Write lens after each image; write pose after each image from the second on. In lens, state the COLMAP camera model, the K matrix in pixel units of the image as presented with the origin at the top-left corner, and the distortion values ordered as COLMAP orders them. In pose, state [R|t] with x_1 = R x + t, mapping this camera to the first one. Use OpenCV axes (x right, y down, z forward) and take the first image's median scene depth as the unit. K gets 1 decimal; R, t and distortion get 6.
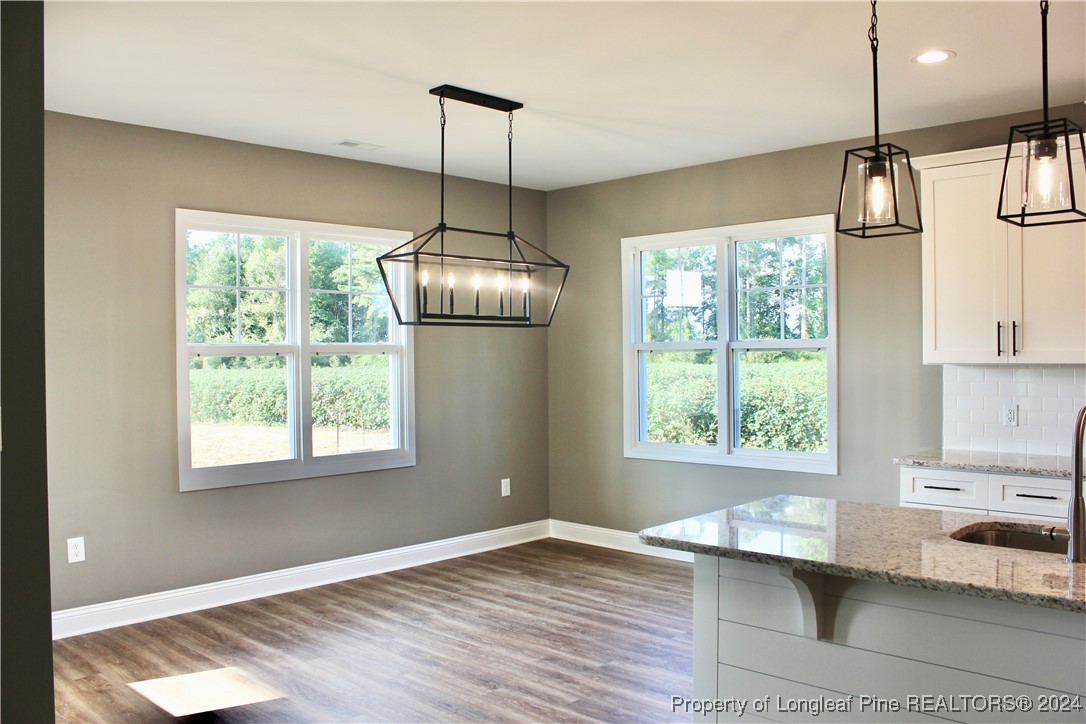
lens RADIAL K [[908.9, 0, 541.9], [0, 908.9, 380.3], [0, 0, 1]] dist [-0.115456, 0.016180]
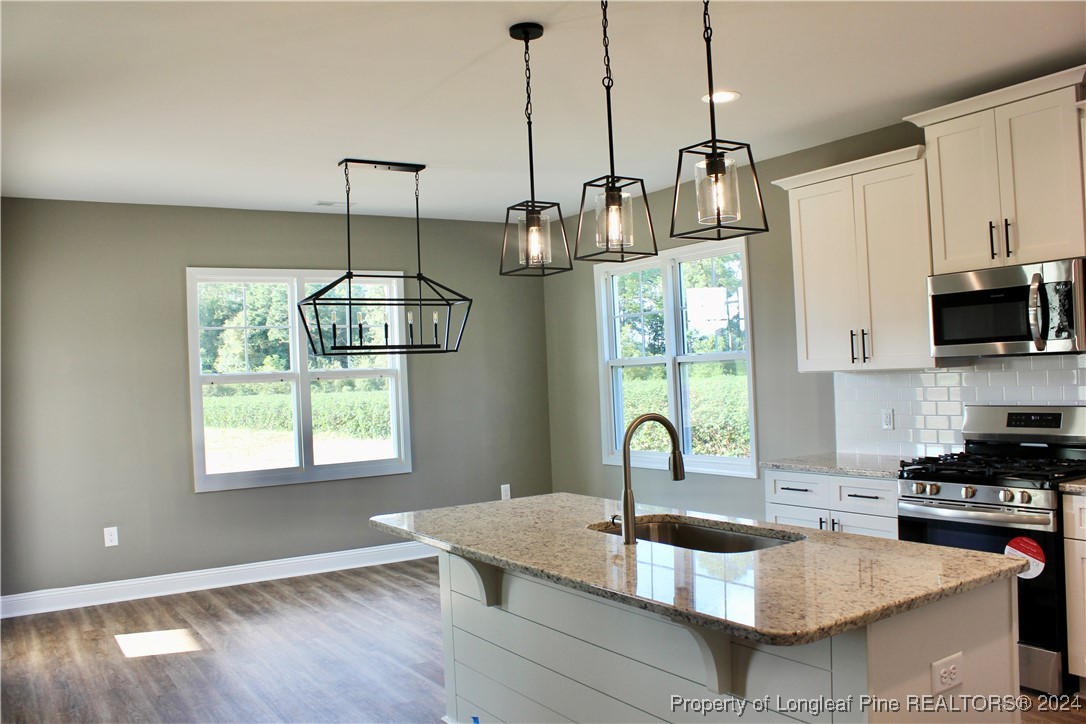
lens RADIAL K [[908.9, 0, 541.9], [0, 908.9, 380.3], [0, 0, 1]] dist [-0.115456, 0.016180]
pose [[0.972232, -0.029701, -0.232127, 0.383511], [0.026317, 0.999498, -0.017661, 0.001699], [0.232535, 0.011062, 0.972525, -0.115328]]
